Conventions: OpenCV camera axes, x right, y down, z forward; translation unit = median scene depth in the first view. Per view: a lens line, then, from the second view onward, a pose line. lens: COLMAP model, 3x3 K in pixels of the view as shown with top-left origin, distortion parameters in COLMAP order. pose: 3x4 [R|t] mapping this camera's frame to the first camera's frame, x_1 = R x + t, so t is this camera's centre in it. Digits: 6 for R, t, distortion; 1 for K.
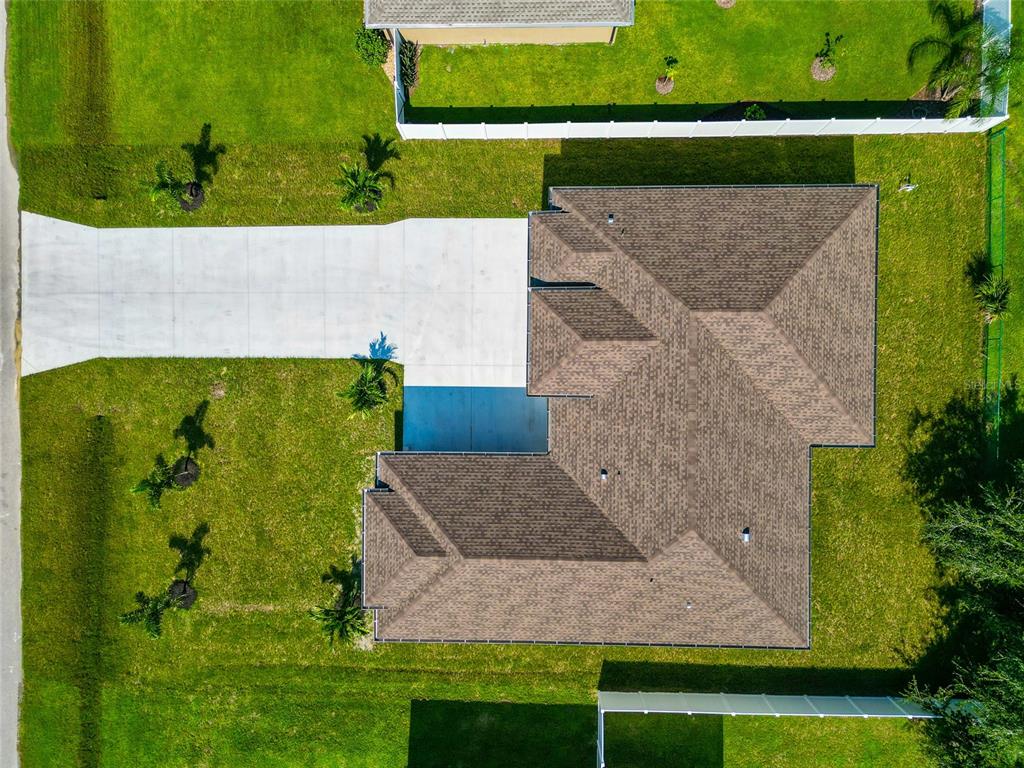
lens RADIAL K [[678.4, 0, 517.6], [0, 678.4, 384.9], [0, 0, 1]] dist [0.045306, -0.022785]
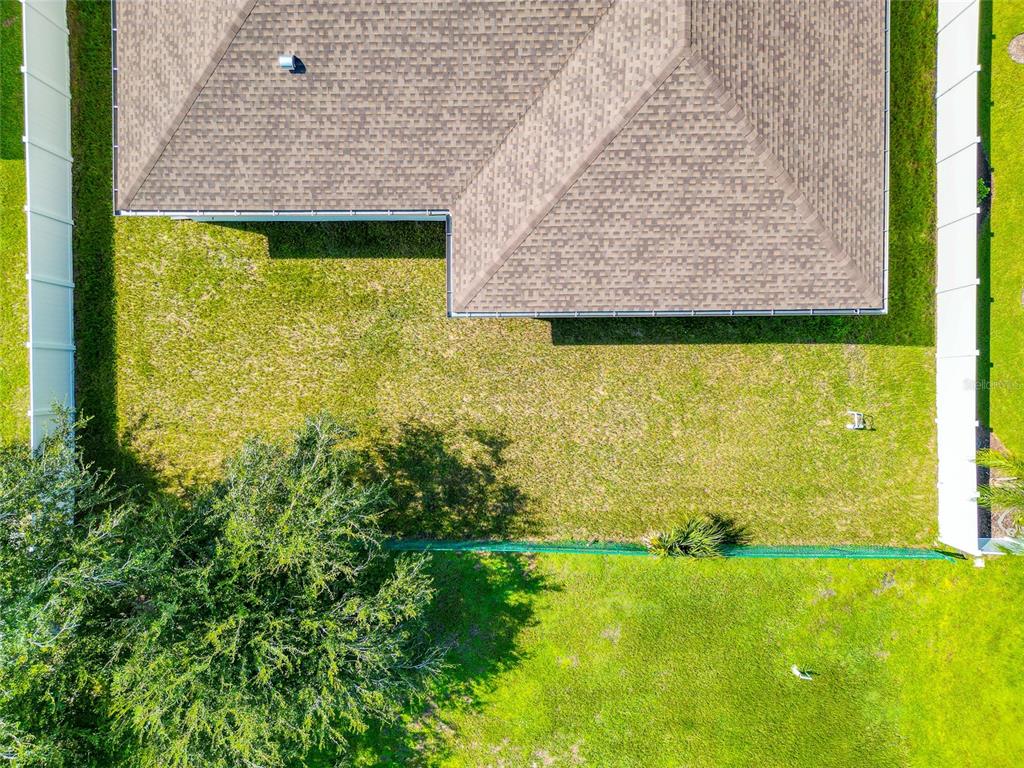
lens RADIAL K [[678.4, 0, 517.9], [0, 678.4, 377.8], [0, 0, 1]] dist [0.045306, -0.022785]
pose [[0.005077, 0.999613, 0.027362, 0.500176], [-0.999879, 0.004673, 0.014819, 0.017603], [0.014686, -0.027434, 0.999516, 0.352982]]
